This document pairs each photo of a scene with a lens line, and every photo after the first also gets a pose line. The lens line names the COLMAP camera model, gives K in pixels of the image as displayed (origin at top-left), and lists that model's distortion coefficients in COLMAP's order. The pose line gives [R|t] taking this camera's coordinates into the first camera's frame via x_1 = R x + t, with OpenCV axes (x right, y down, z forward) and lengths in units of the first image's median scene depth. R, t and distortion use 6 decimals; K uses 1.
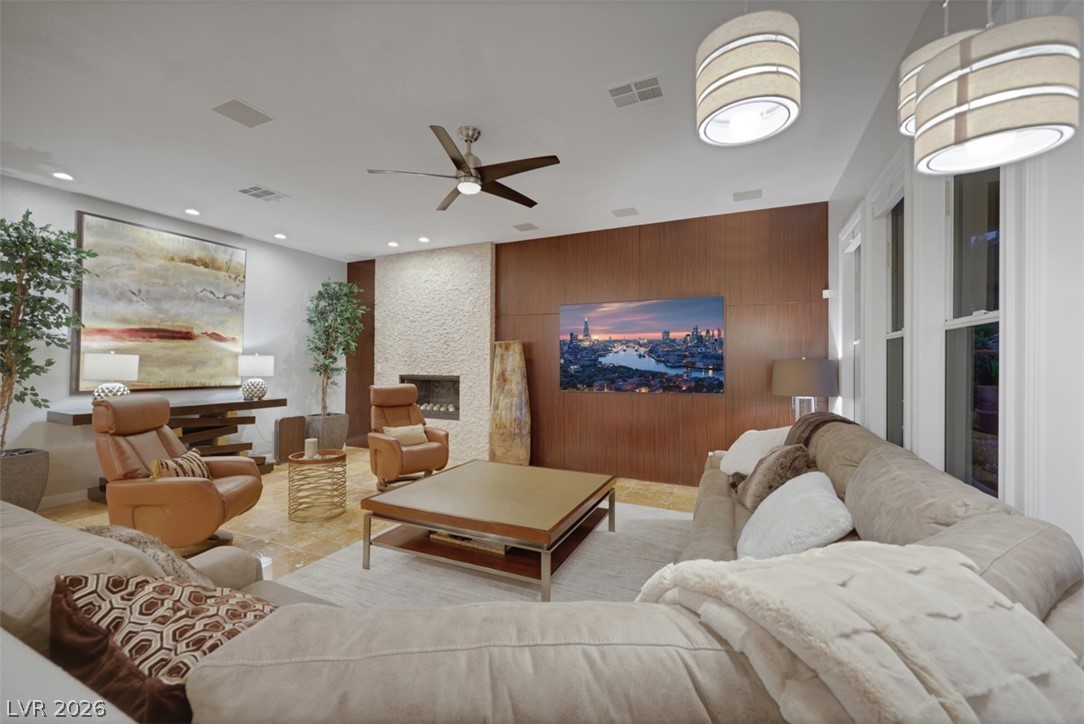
lens RADIAL K [[444.6, 0, 538.9], [0, 444.6, 360.6], [0, 0, 1]] dist [-0.000735, -0.000019]
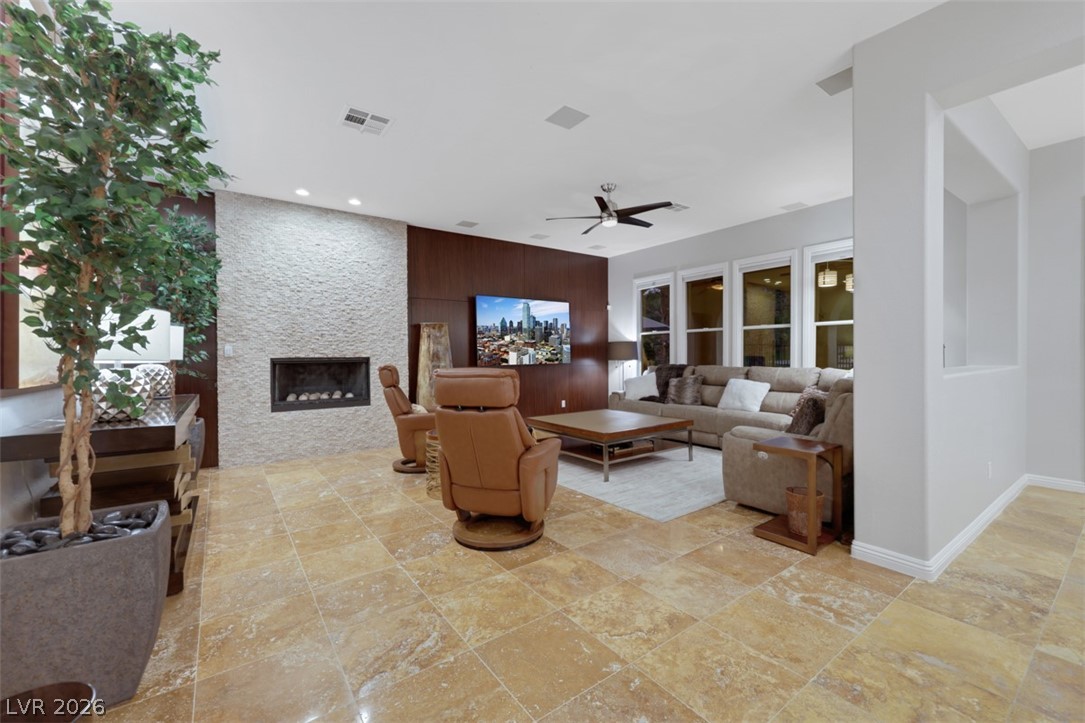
lens RADIAL K [[445.0, 0, 540.5], [0, 445.0, 357.2], [0, 0, 1]] dist [-0.000735, -0.000019]
pose [[0.490695, -0.014307, 0.871214, -0.795489], [0.003294, 0.999889, 0.014564, 0.021949], [-0.871325, -0.004277, 0.490687, 0.231213]]
